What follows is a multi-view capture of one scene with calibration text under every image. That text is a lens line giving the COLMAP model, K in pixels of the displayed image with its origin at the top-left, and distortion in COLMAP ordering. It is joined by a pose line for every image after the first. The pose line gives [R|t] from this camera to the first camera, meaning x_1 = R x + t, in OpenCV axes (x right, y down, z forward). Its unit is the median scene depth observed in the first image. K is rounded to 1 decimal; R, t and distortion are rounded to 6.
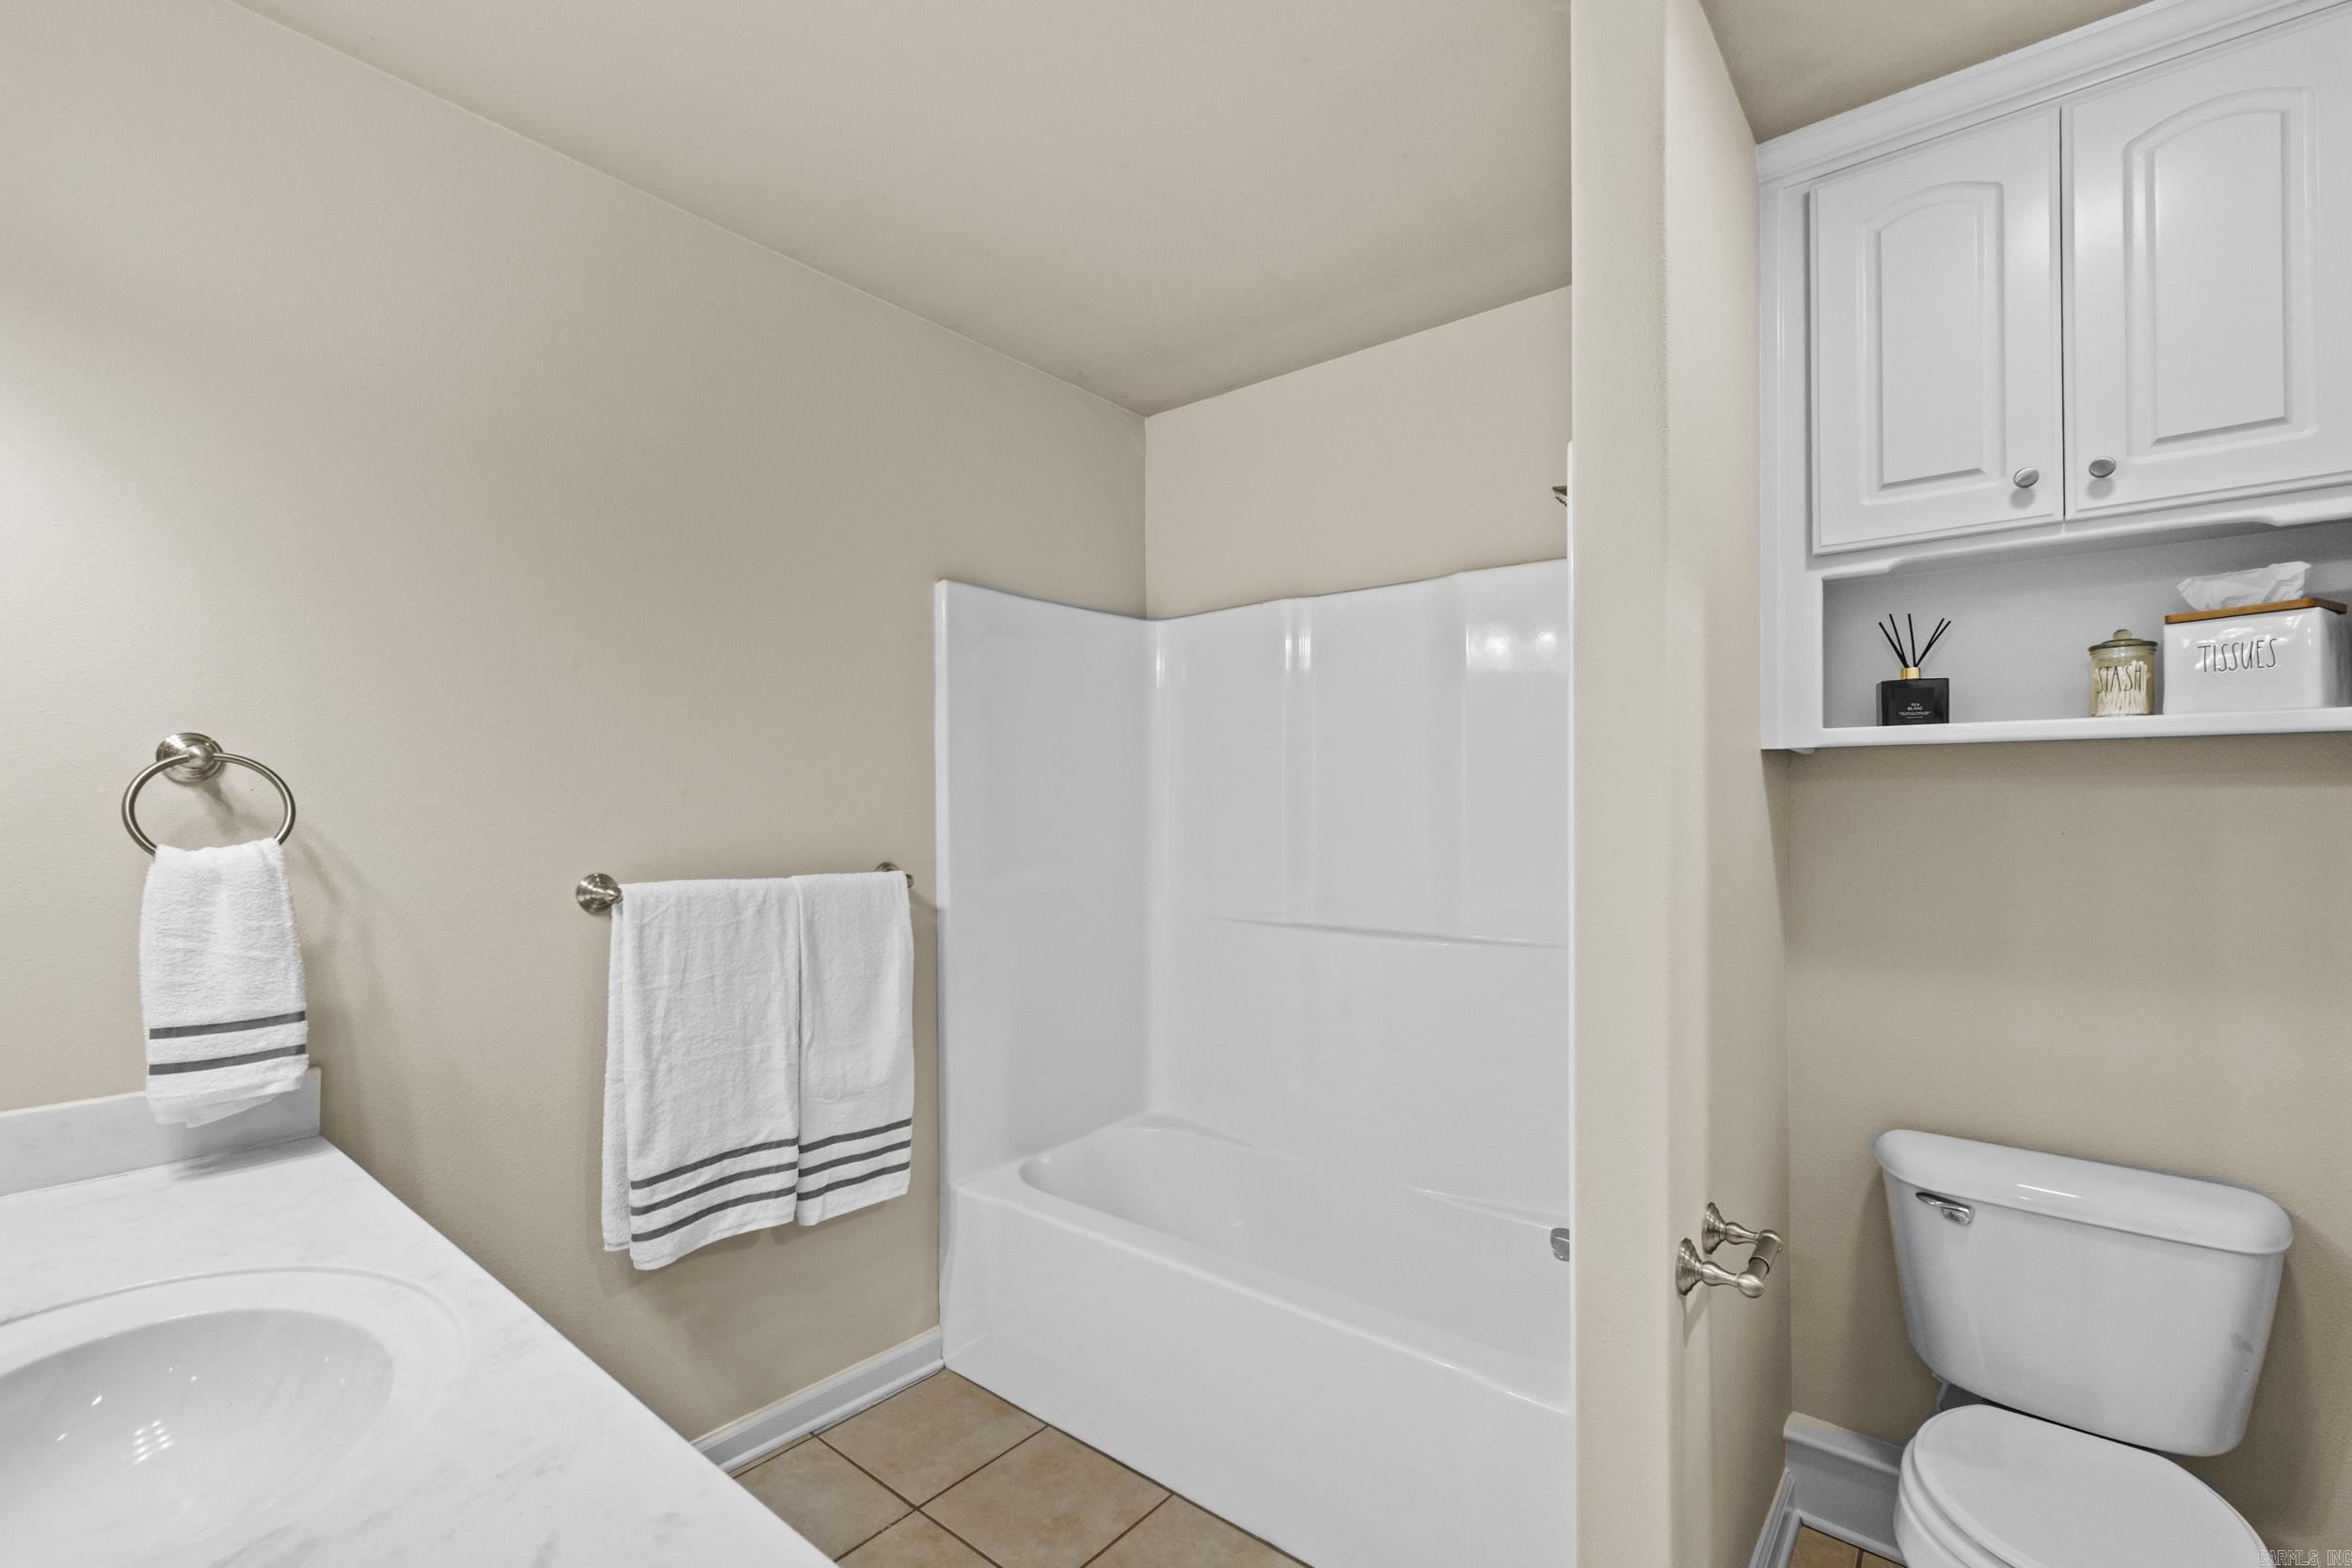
lens RADIAL K [[1023.0, 0, 1158.0], [0, 1023.0, 784.8], [0, 0, 1]] dist [0.006344, 0.000056]
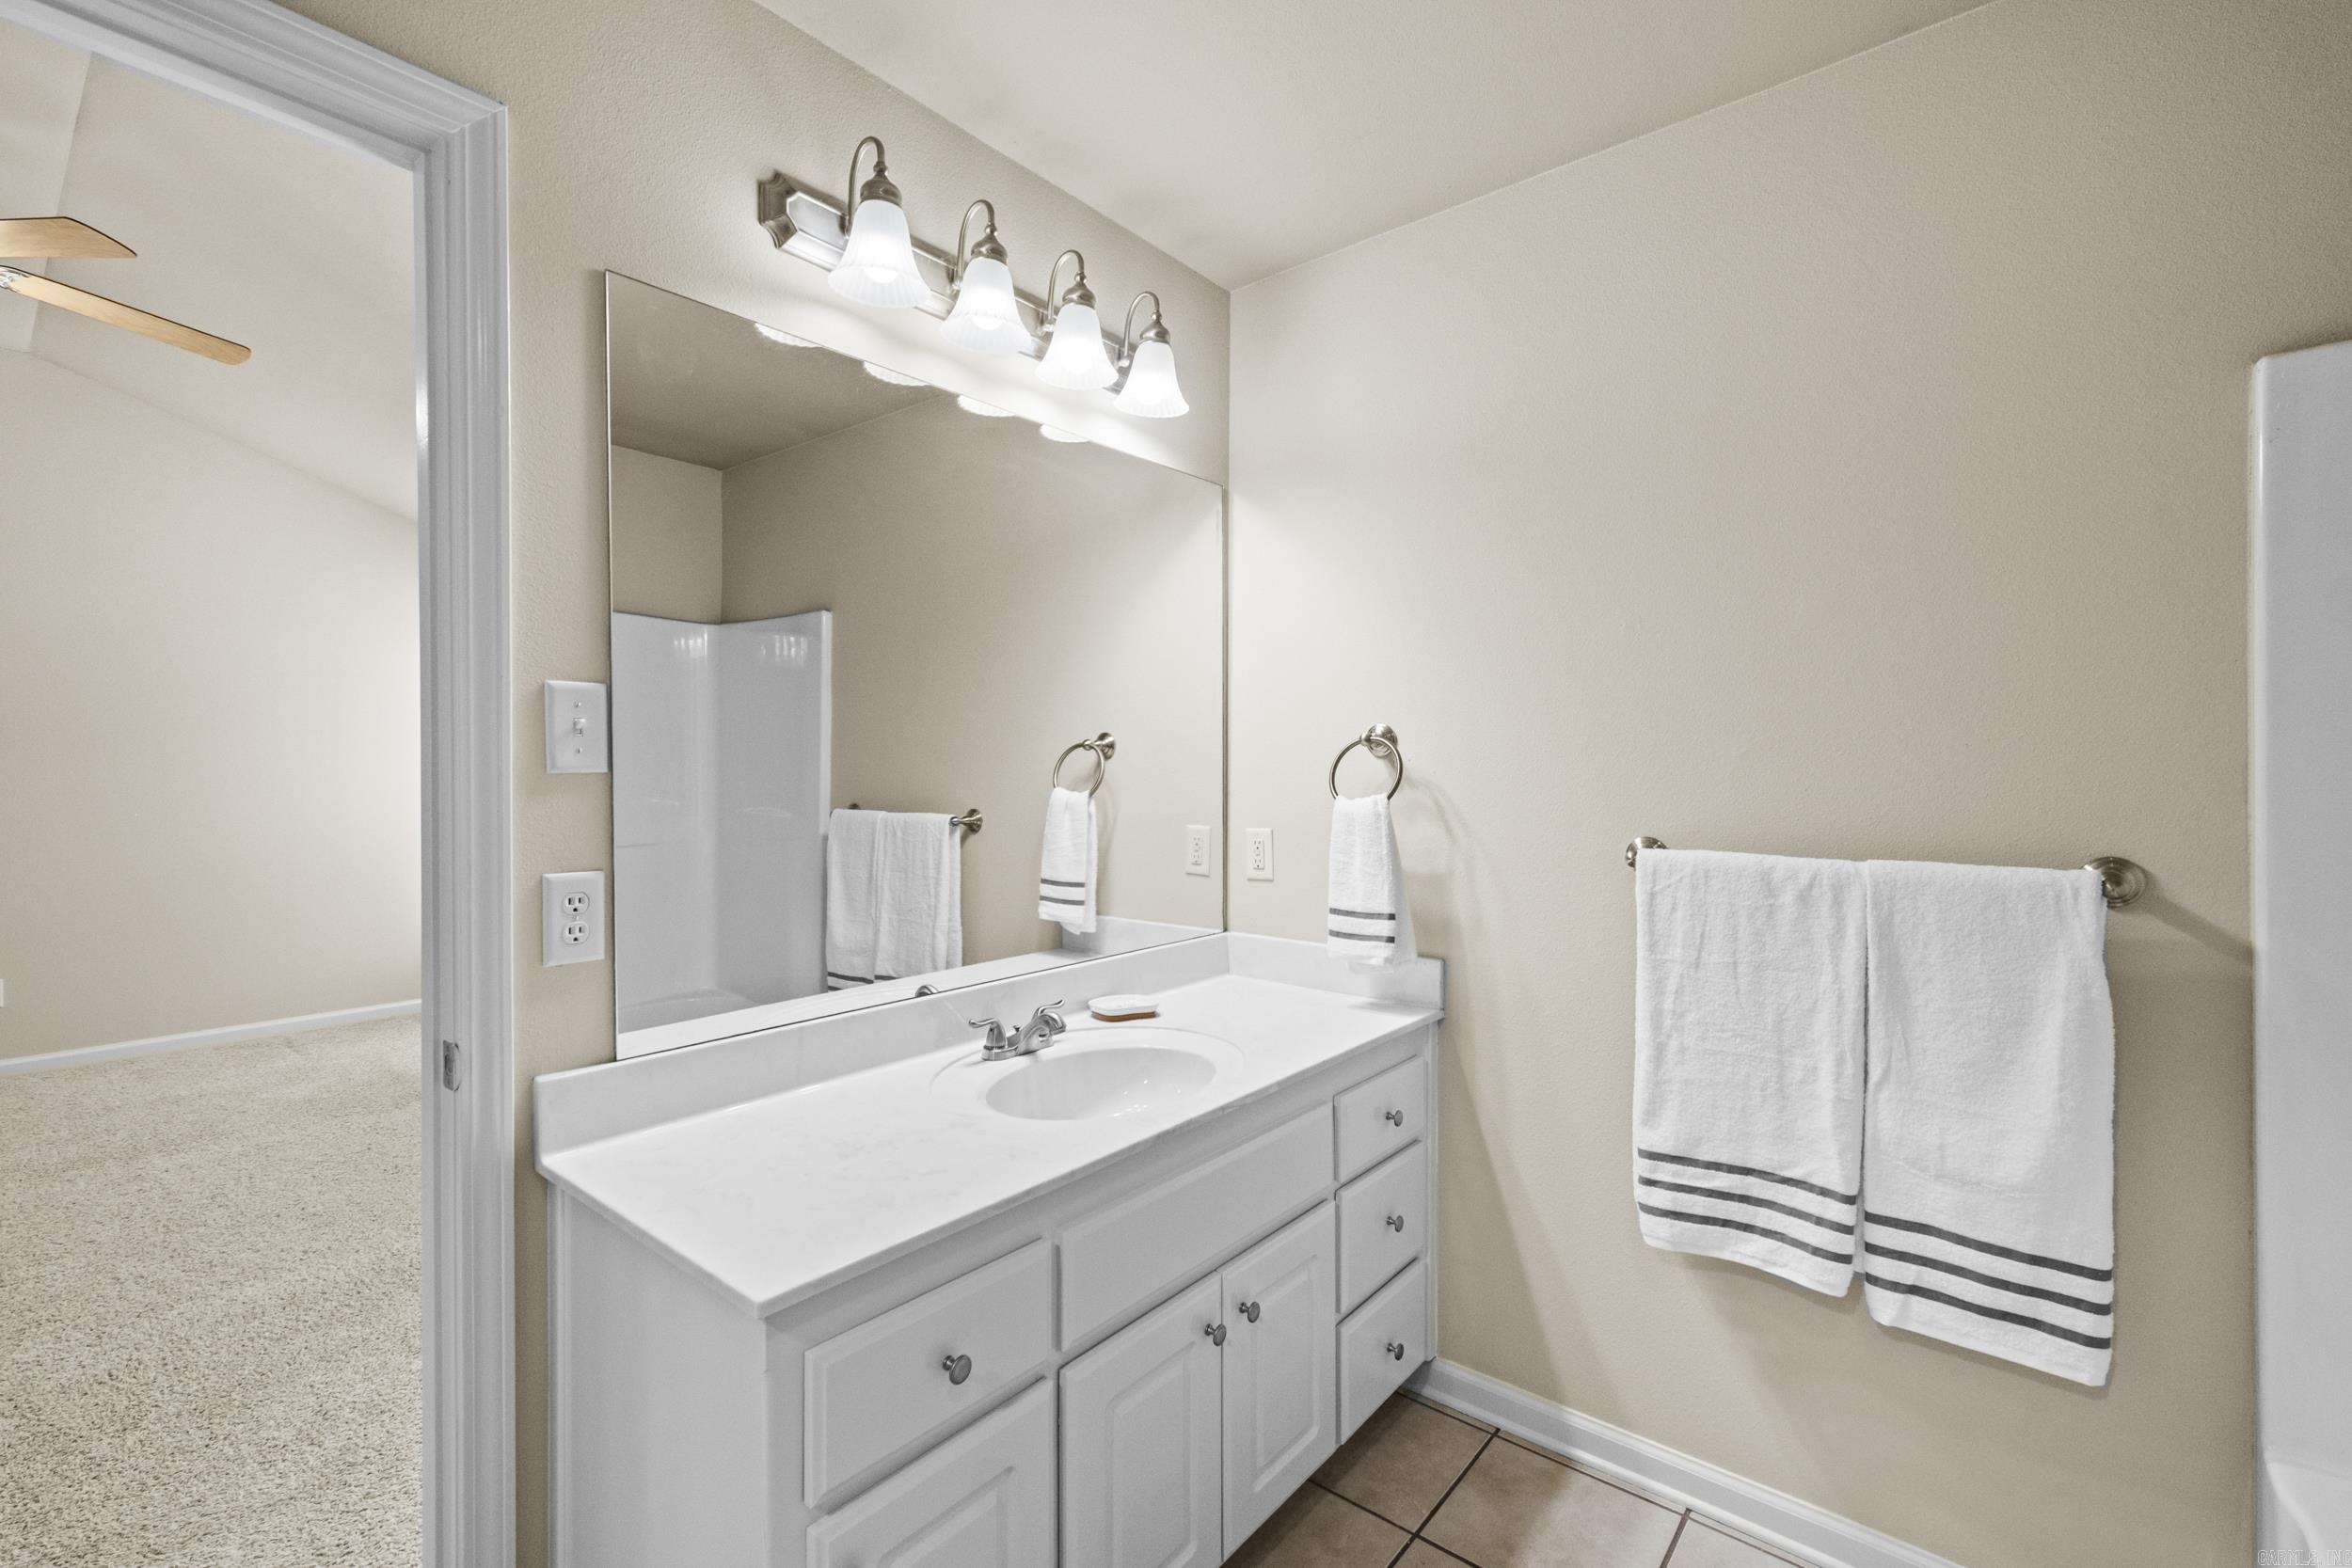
lens RADIAL K [[1023.0, 0, 1158.0], [0, 1023.0, 784.8], [0, 0, 1]] dist [0.006344, 0.000056]
pose [[-0.007125, 0.003834, -0.999967, 0.439476], [0.020616, 0.999781, 0.003687, 0.020458], [0.999762, -0.020589, -0.007203, 0.501760]]
